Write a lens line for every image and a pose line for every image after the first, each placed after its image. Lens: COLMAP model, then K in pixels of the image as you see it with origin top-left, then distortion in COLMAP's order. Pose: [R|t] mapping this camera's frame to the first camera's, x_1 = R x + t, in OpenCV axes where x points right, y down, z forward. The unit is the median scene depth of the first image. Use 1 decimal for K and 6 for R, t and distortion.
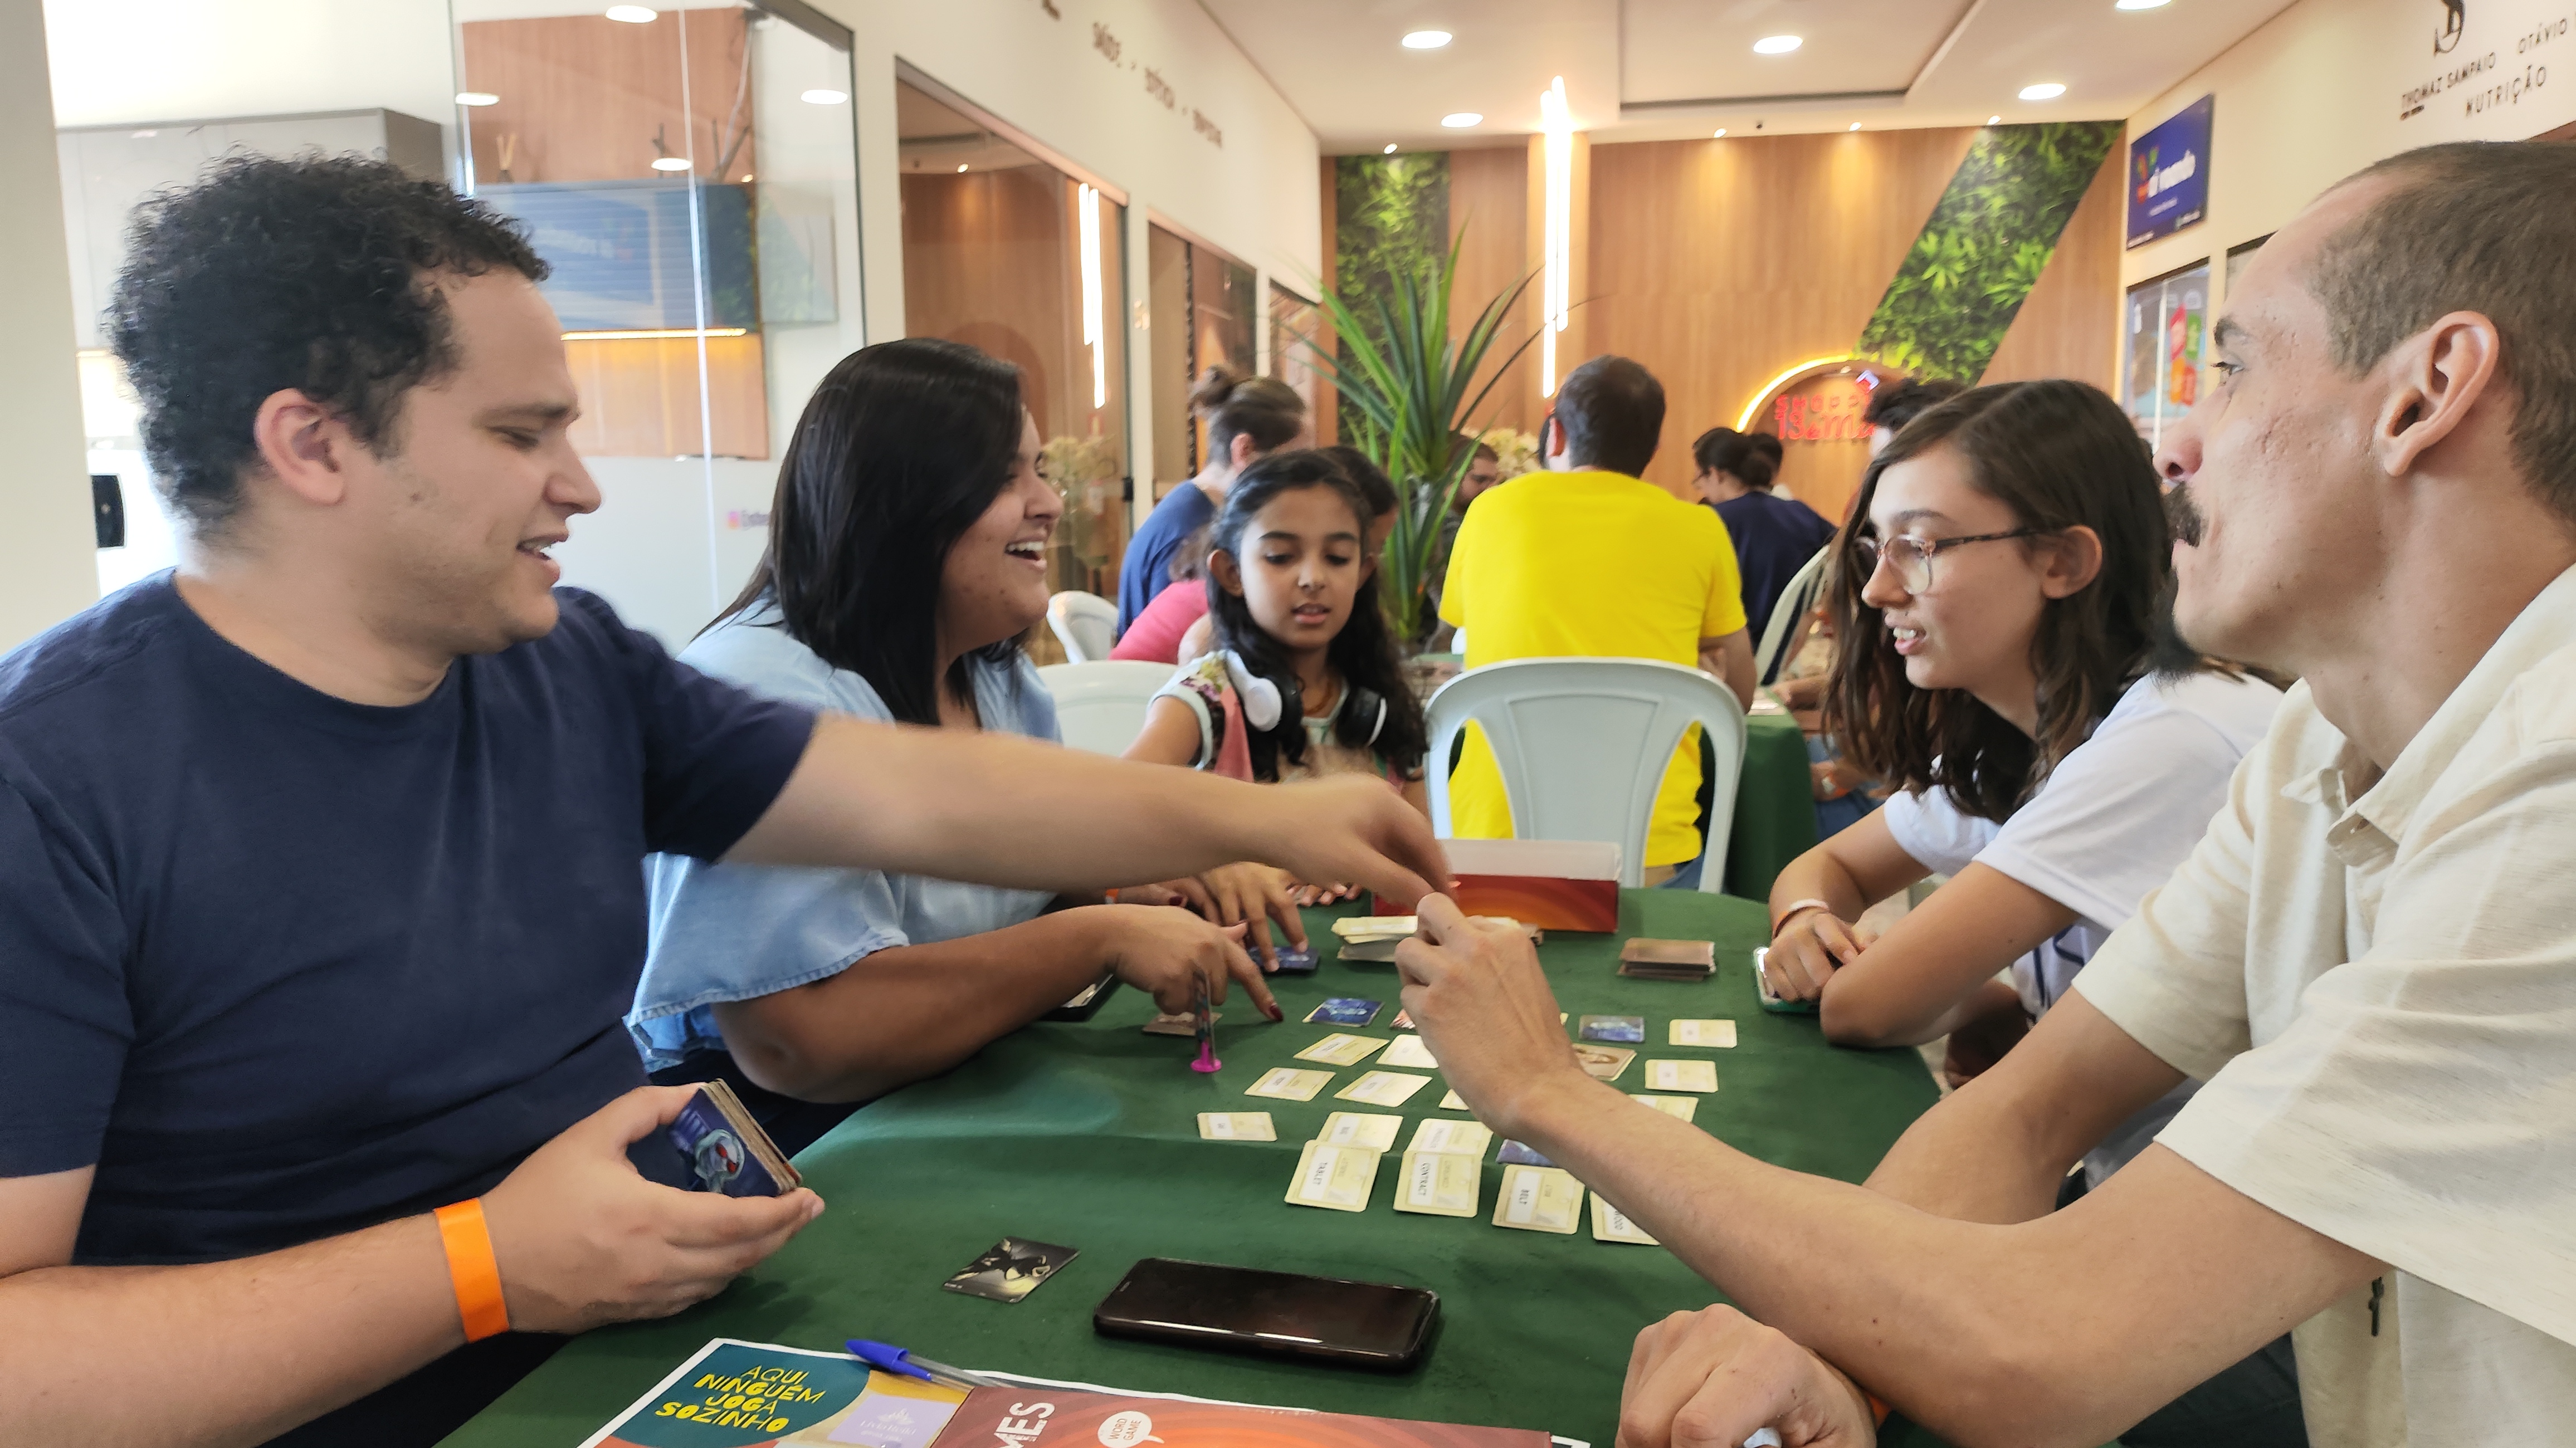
lens RADIAL K [[1895.6, 0, 1225.5], [0, 1895.6, 726.8], [0, 0, 1]] dist [0.064368, -0.087818]
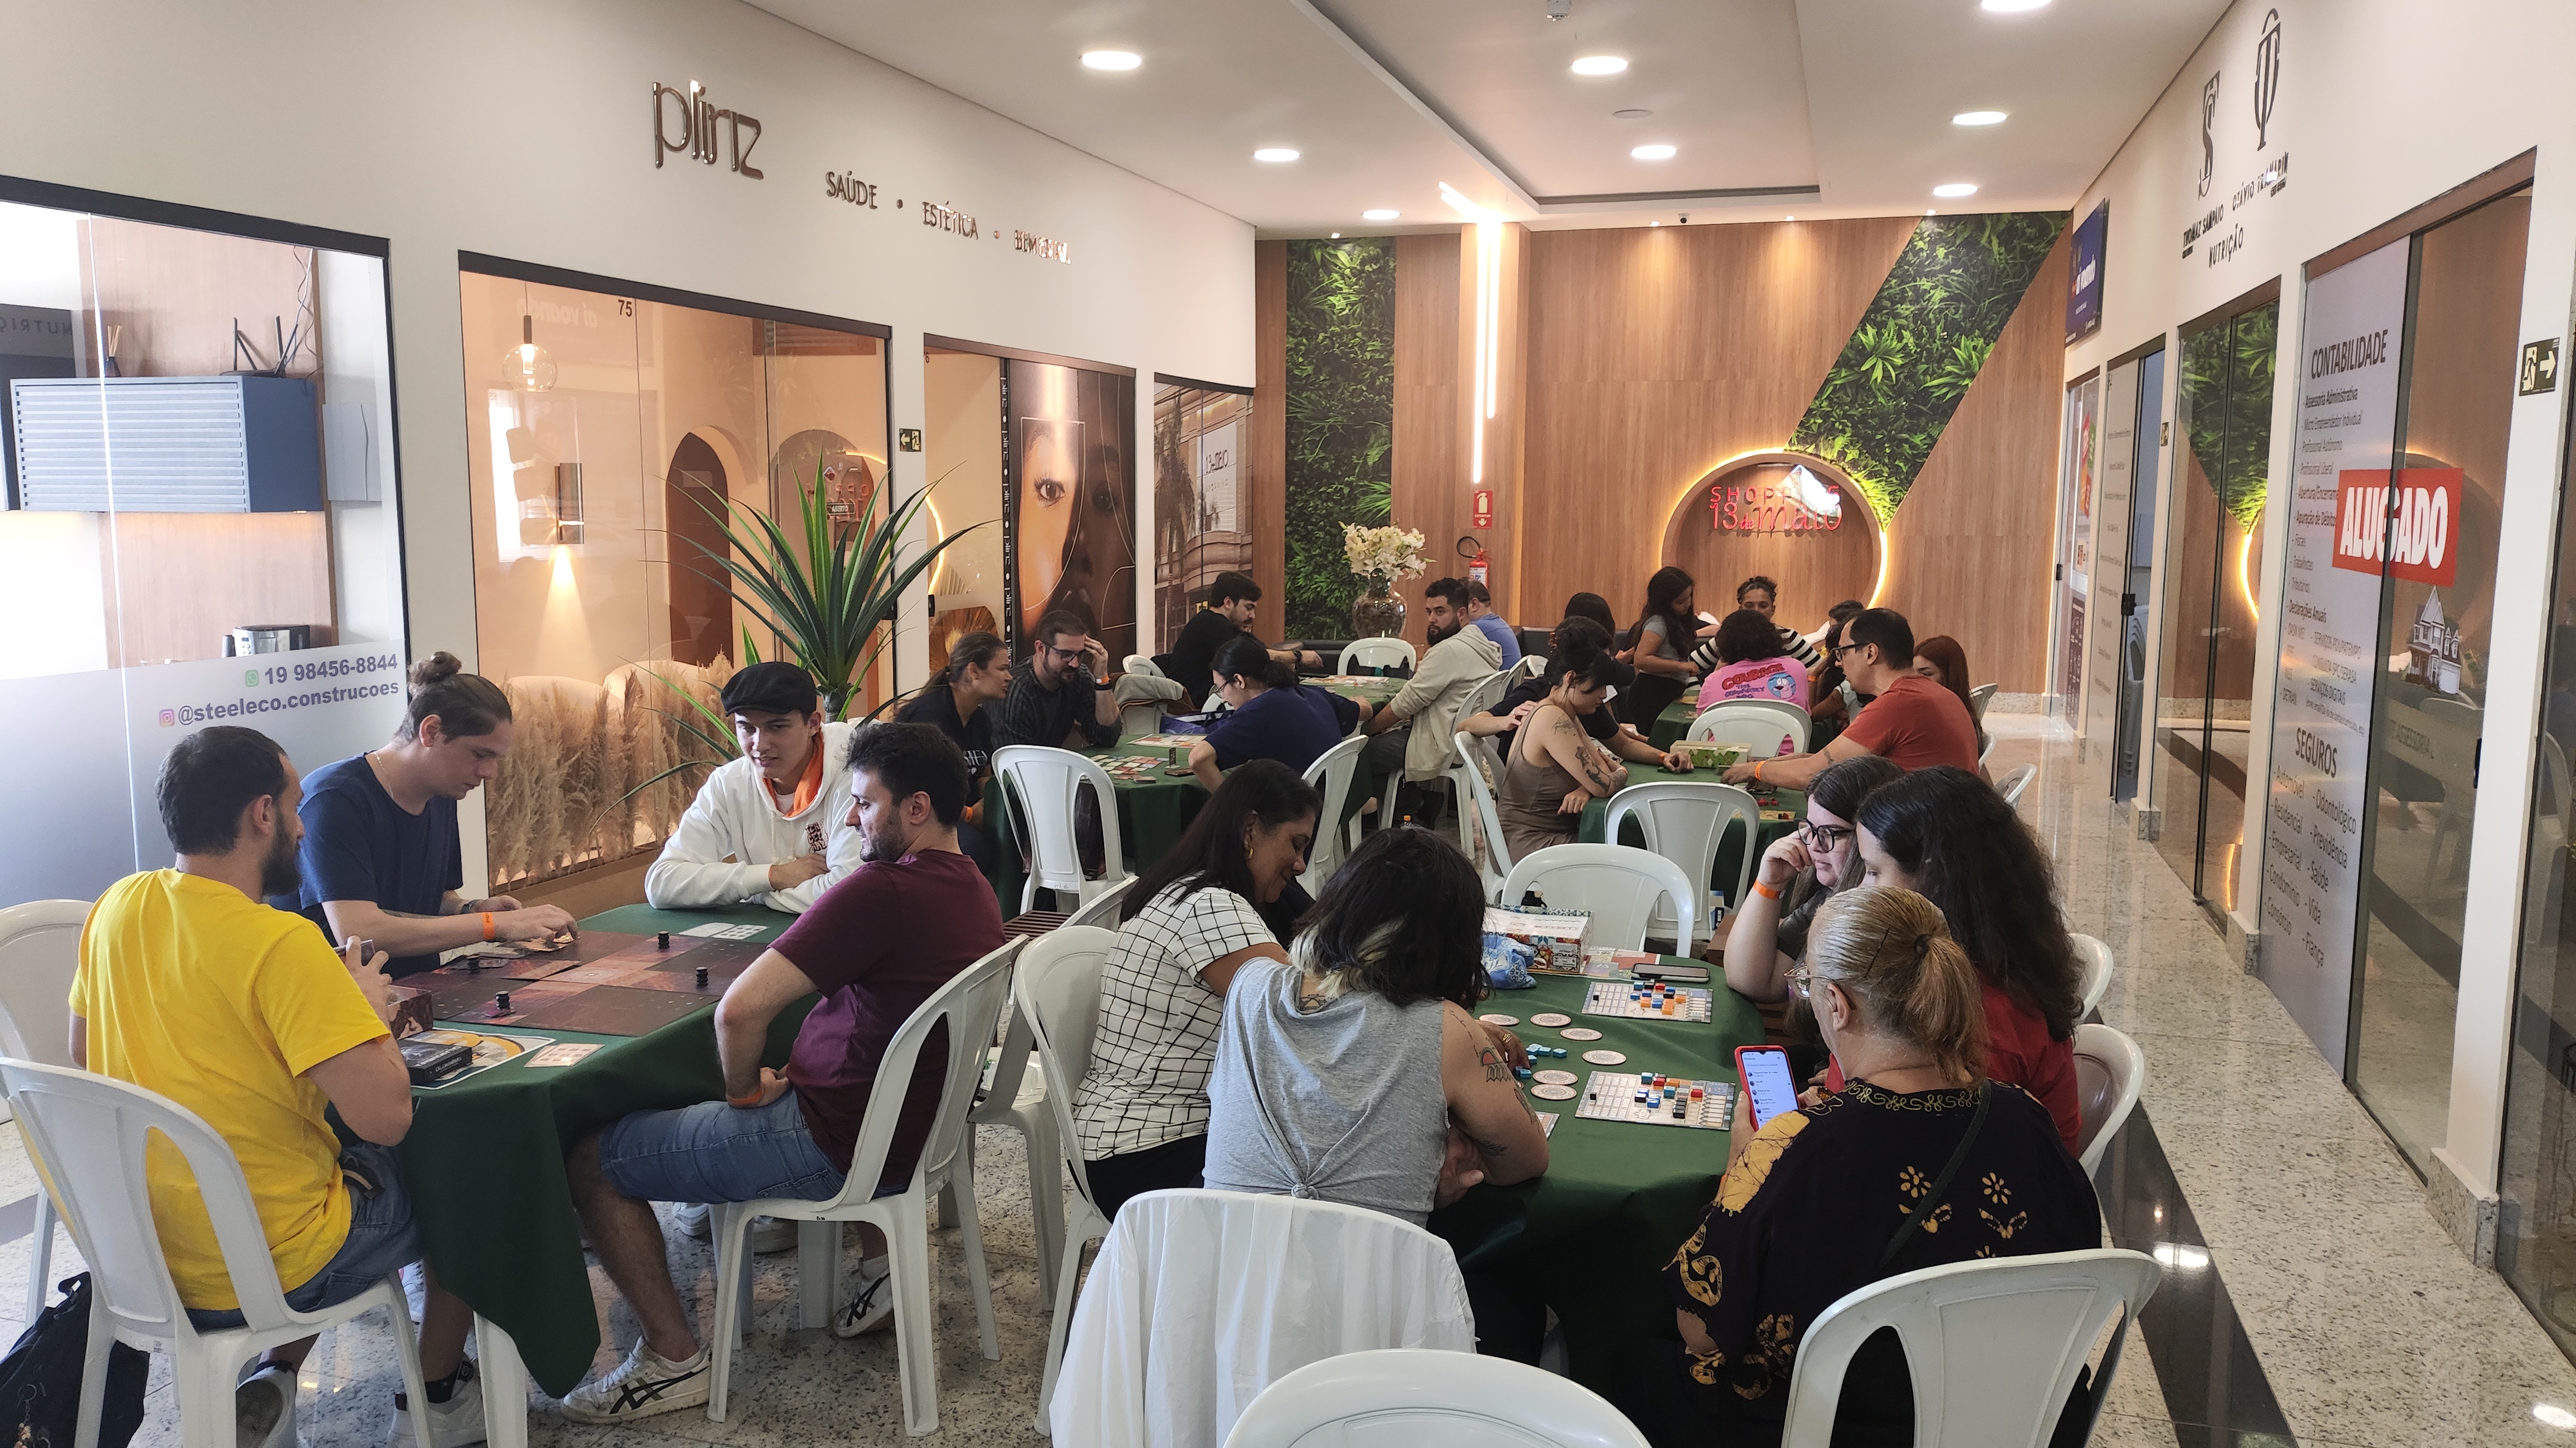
lens RADIAL K [[1895.6, 0, 1263.2], [0, 1895.6, 735.4], [0, 0, 1]] dist [0.064368, -0.087818]
pose [[0.994629, 0.028474, -0.099511, 0.163410], [-0.028357, 0.999595, 0.002588, -0.040755], [0.099544, 0.000248, 0.995033, -0.009900]]
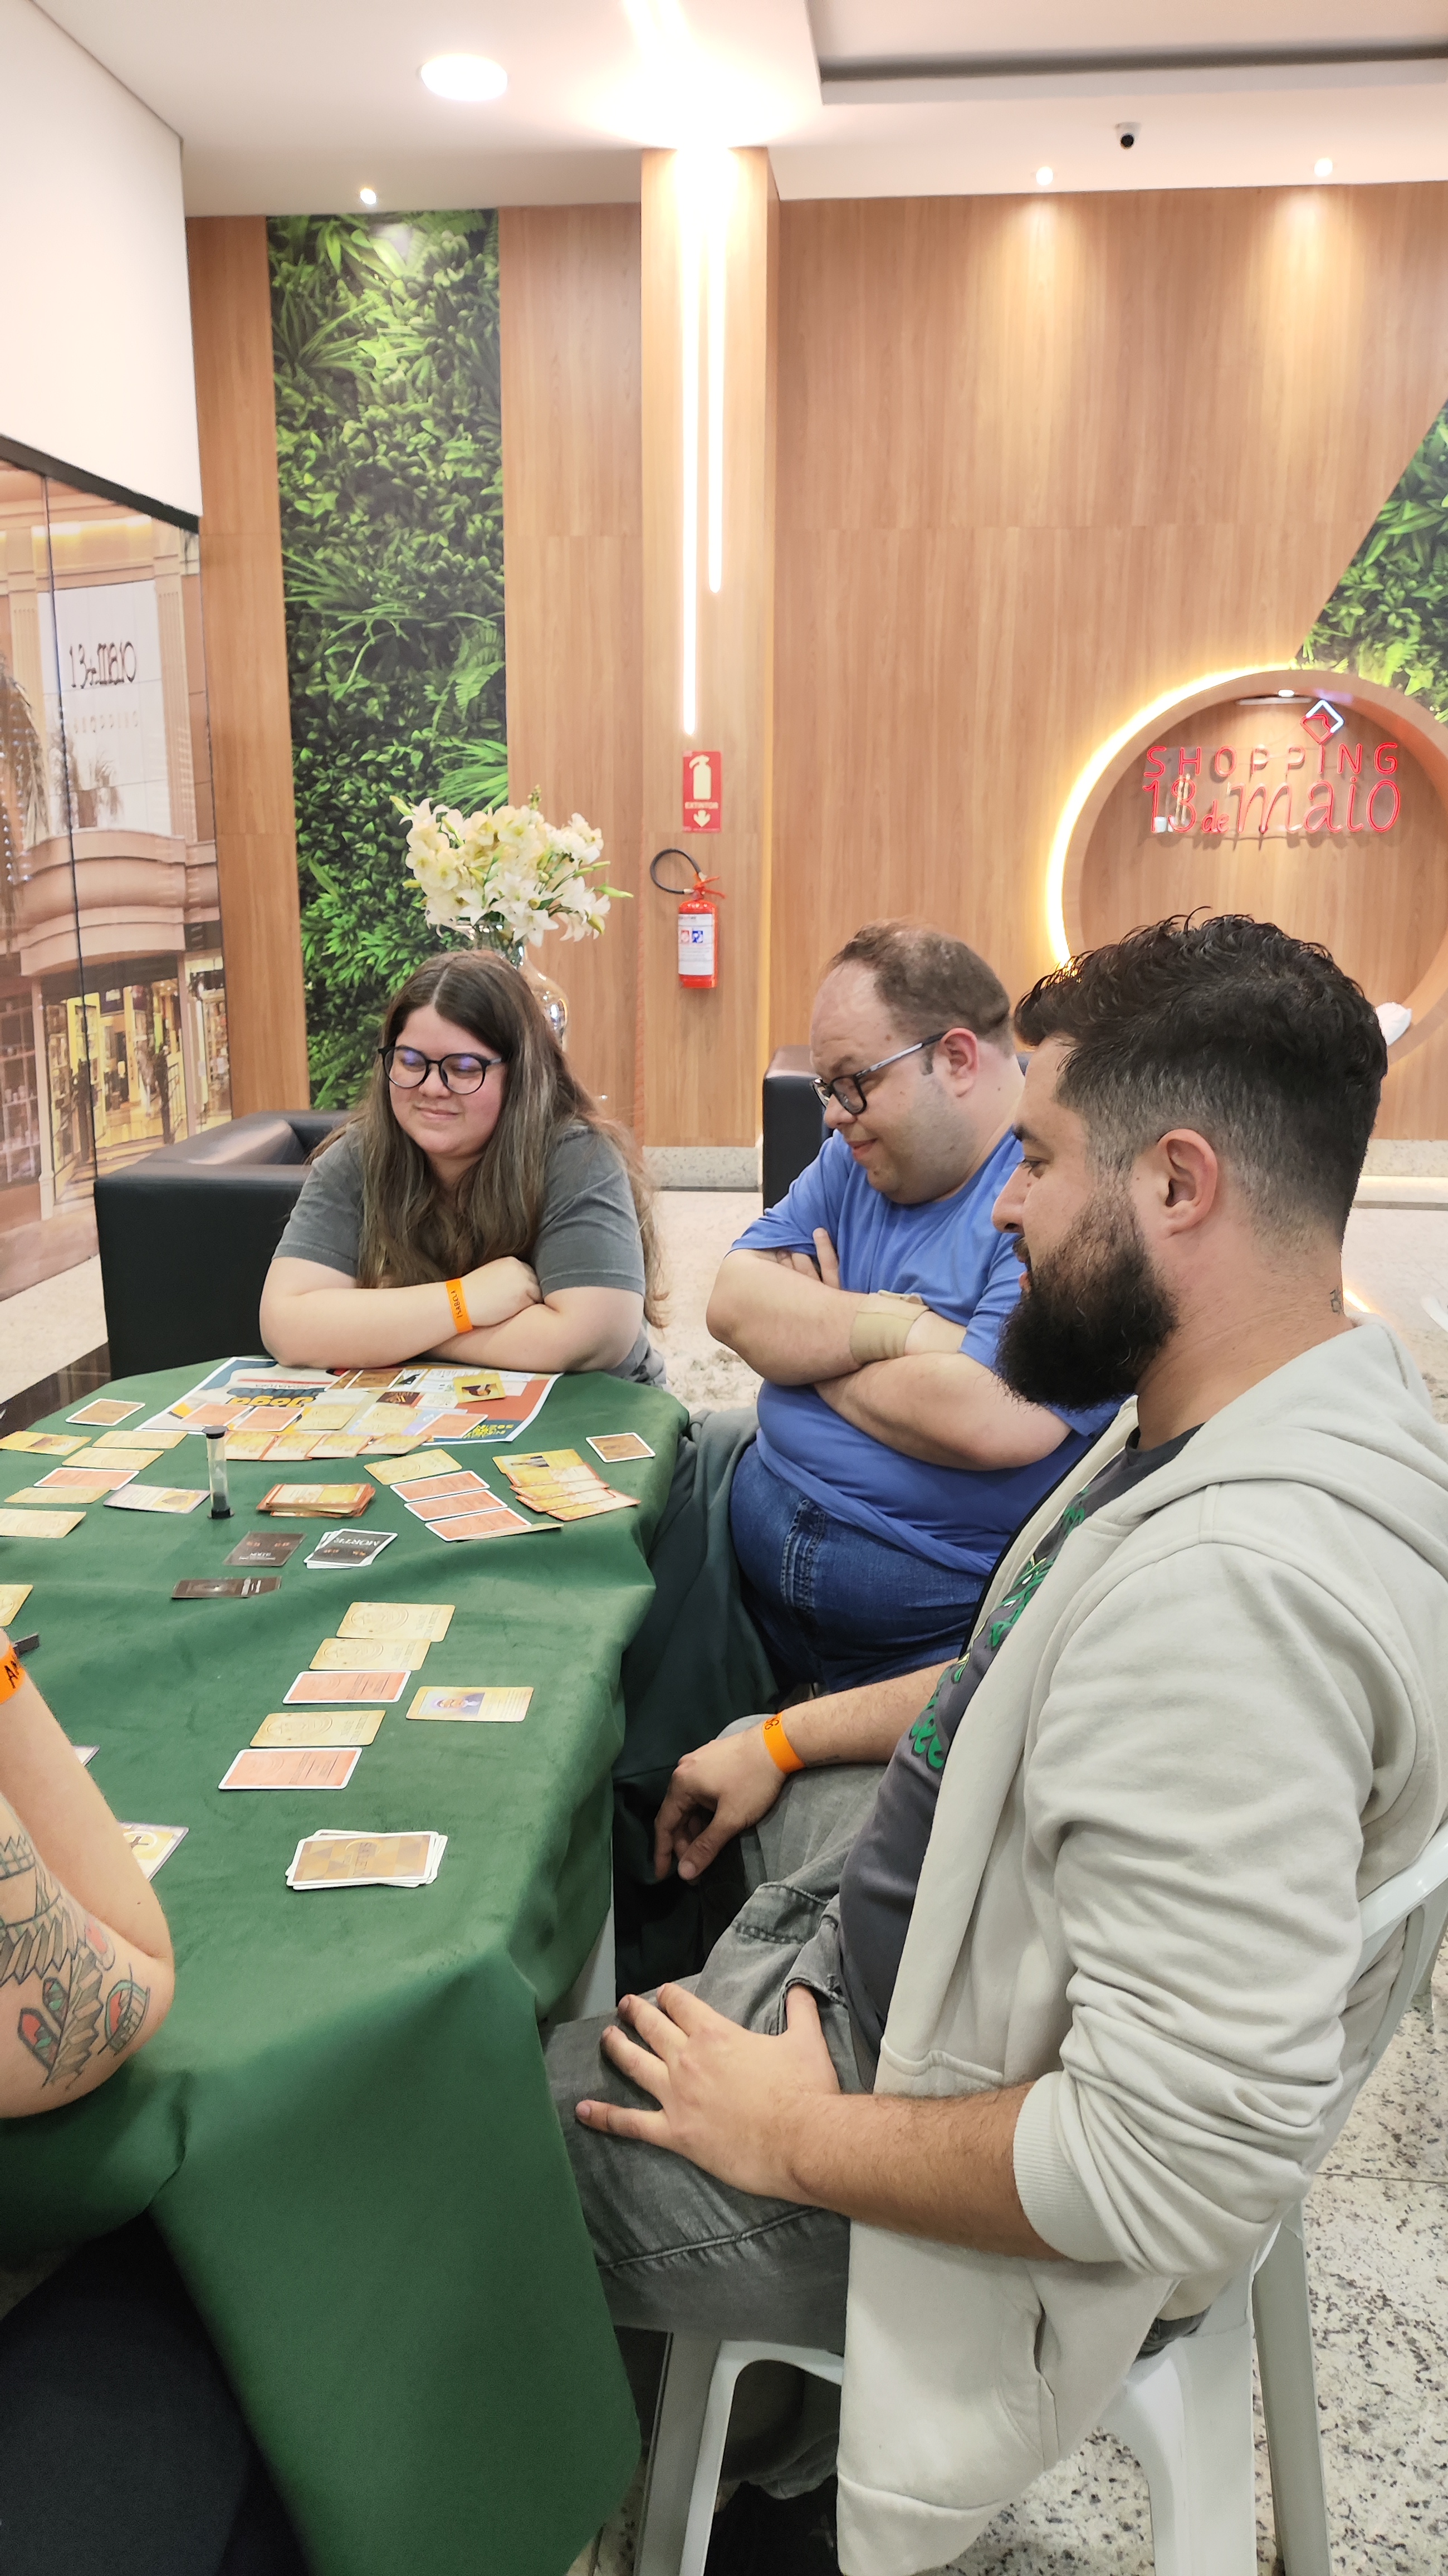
lens RADIAL K [[1895.6, 0, 732.3], [0, 1895.6, 1287.9], [0, 0, 1]] dist [0.064368, -0.087818]
pose [[0.995974, -0.005586, 0.089472, 0.138789], [-0.003320, 0.995073, 0.099087, -0.083465], [-0.089585, -0.098985, 0.991048, 0.513350]]
